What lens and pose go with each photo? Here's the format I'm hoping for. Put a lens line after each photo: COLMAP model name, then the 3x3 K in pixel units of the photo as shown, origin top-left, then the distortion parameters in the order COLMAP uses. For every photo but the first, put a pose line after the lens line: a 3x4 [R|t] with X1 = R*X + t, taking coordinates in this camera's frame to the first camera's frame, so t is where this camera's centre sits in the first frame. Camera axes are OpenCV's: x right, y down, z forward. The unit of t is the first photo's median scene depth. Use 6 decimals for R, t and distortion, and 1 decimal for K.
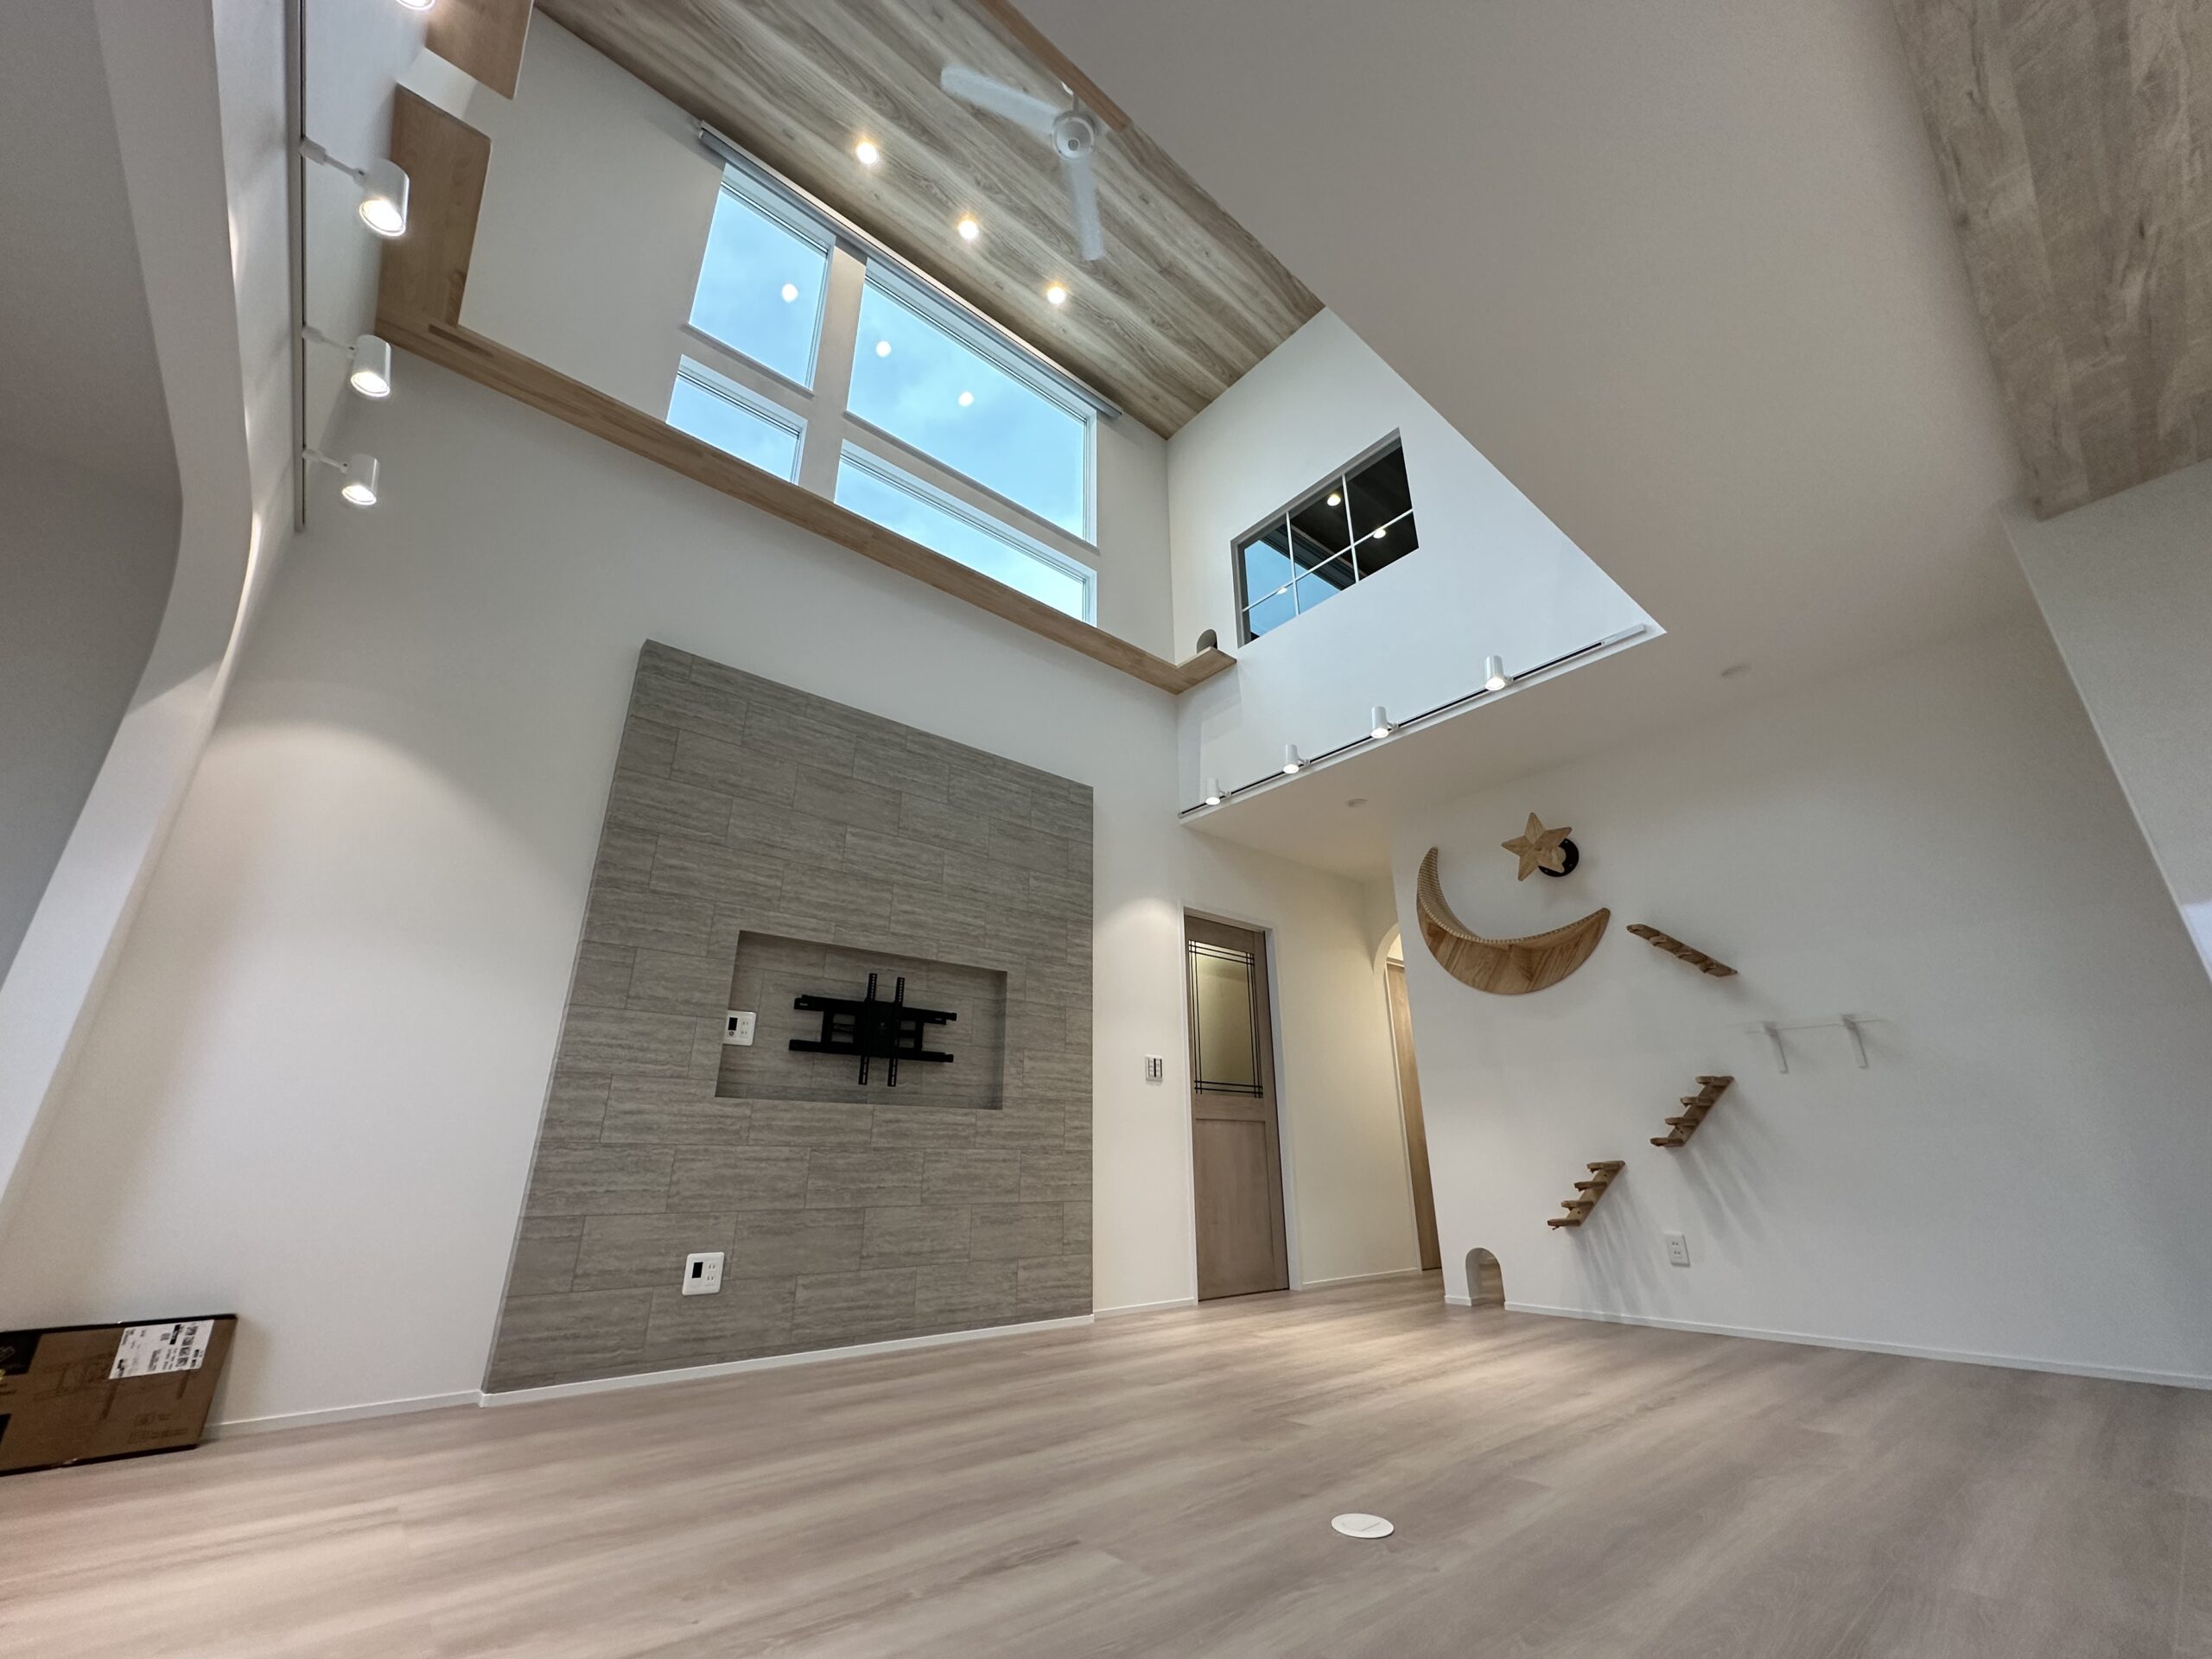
lens RADIAL K [[883.1, 0, 1100.0], [0, 883.1, 830.0], [0, 0, 1]] dist [0.001825, 0.000309]
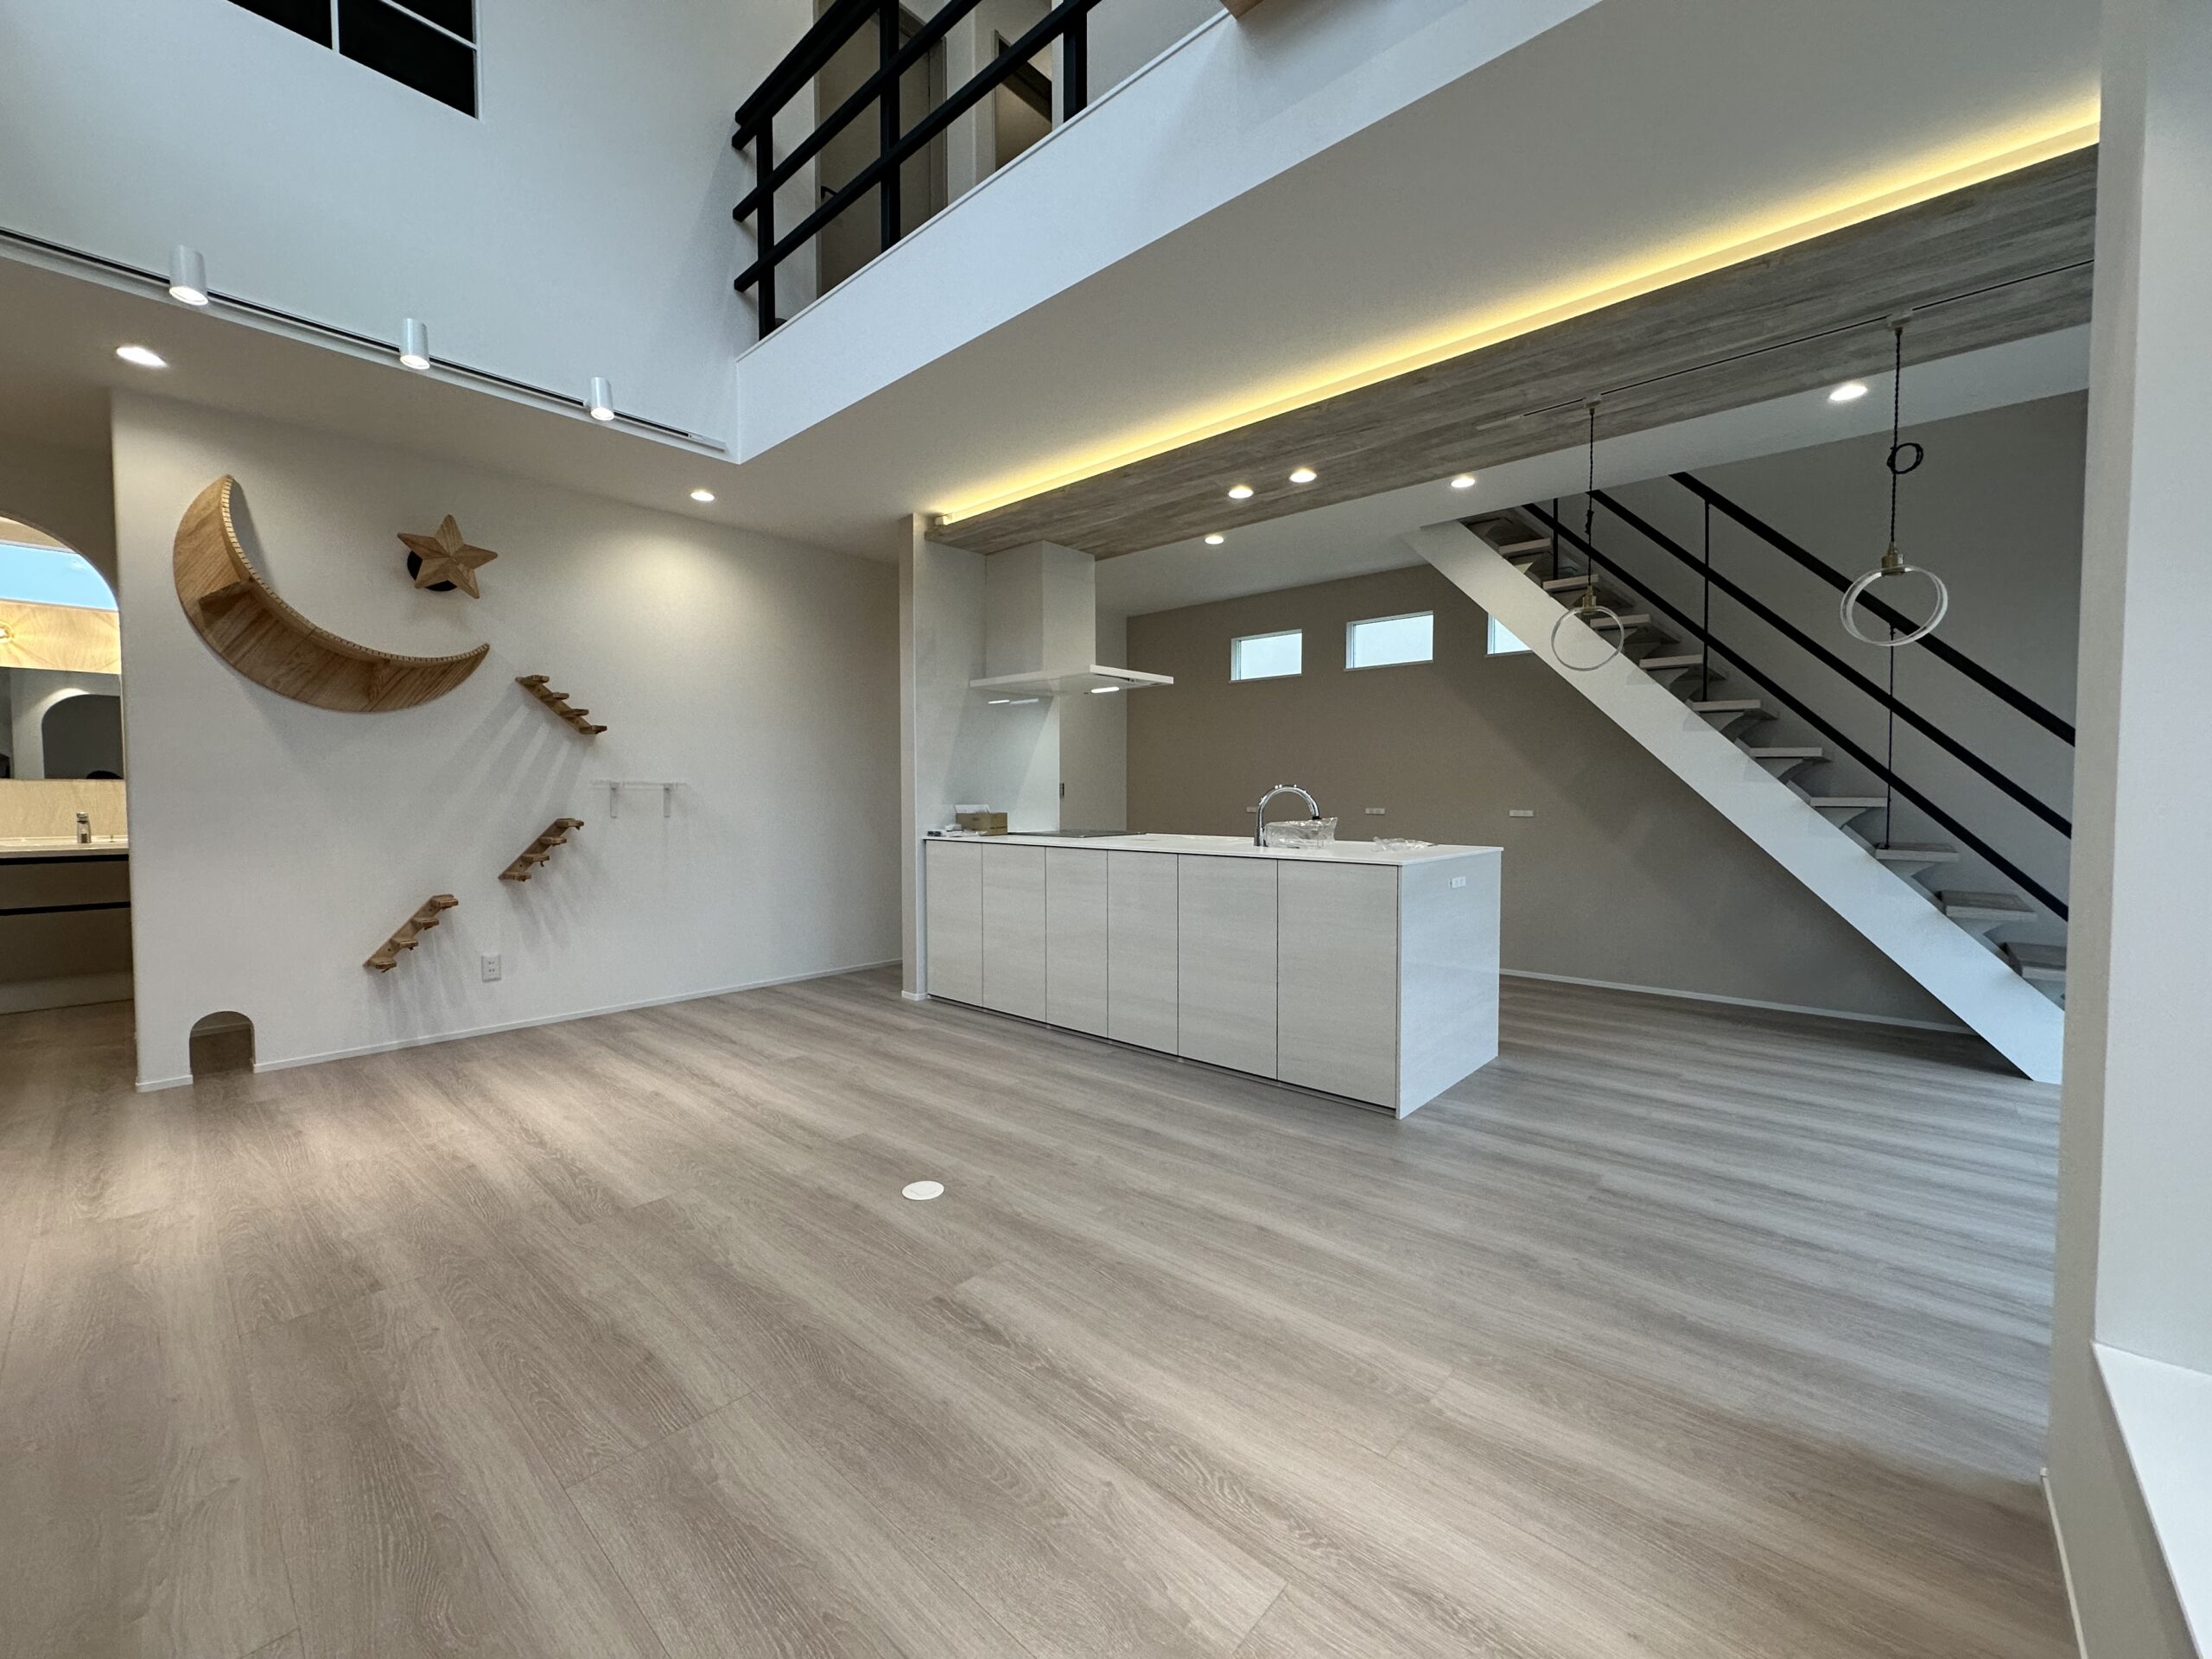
lens RADIAL K [[883.1, 0, 1101.0], [0, 883.1, 832.1], [0, 0, 1]] dist [0.001825, 0.000309]
pose [[-0.129859, -0.035180, 0.990908, -0.440444], [-0.348630, 0.937178, -0.012416, 0.056186], [-0.928221, -0.347073, -0.133965, 0.423133]]
